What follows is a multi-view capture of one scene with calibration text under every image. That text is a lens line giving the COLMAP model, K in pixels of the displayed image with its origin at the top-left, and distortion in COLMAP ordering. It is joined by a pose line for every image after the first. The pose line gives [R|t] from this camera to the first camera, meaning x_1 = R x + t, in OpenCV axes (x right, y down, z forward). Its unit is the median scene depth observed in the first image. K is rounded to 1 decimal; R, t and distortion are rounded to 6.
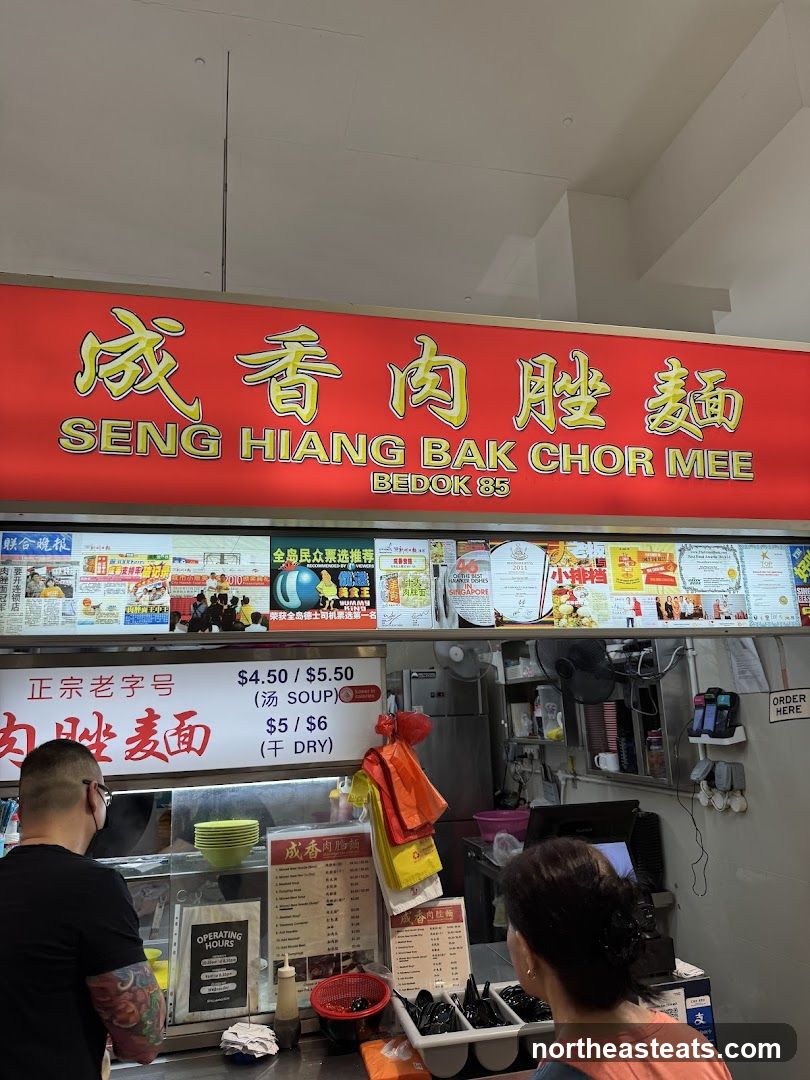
lens RADIAL K [[817.7, 0, 403.0], [0, 817.7, 517.6], [0, 0, 1]] dist [0.080831, -0.002193]
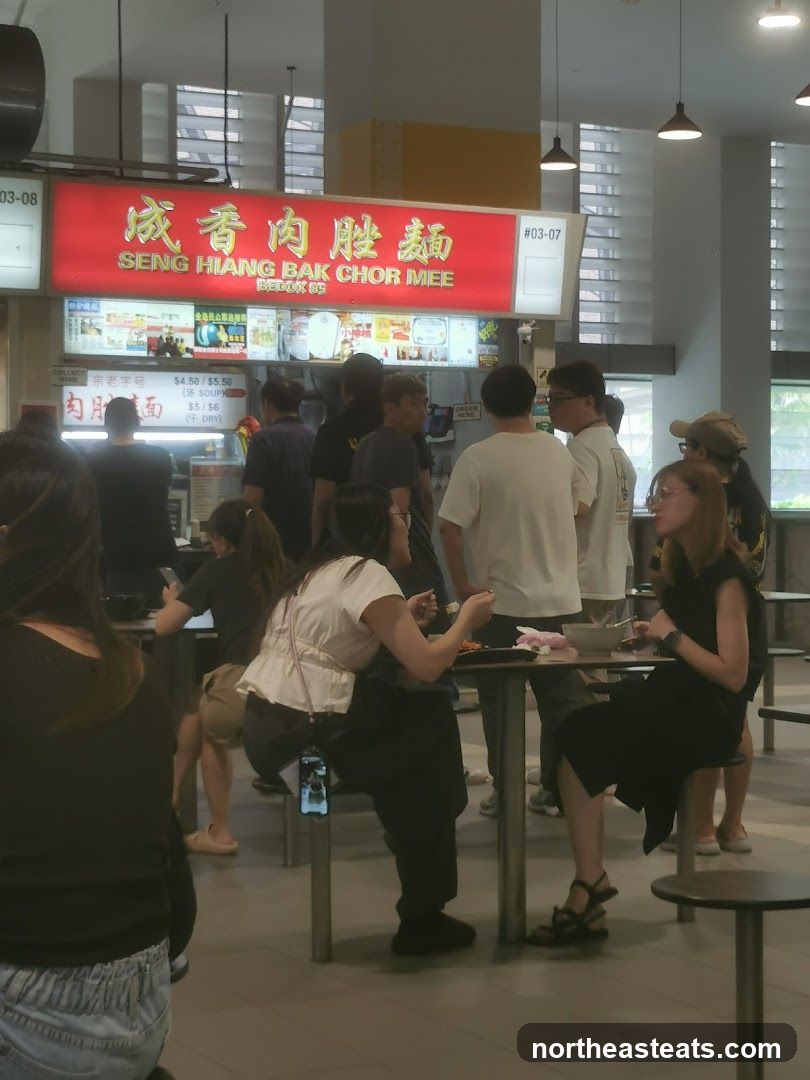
lens RADIAL K [[2361.4, 0, 405.0], [0, 2361.4, 540.0], [0, 0, 1]] dist [0.027856, 0.103323]
pose [[0.966929, 0.031993, 0.253032, -1.022587], [-0.091202, 0.969875, 0.225887, -0.702133], [-0.238183, -0.241494, 0.940718, -4.187074]]
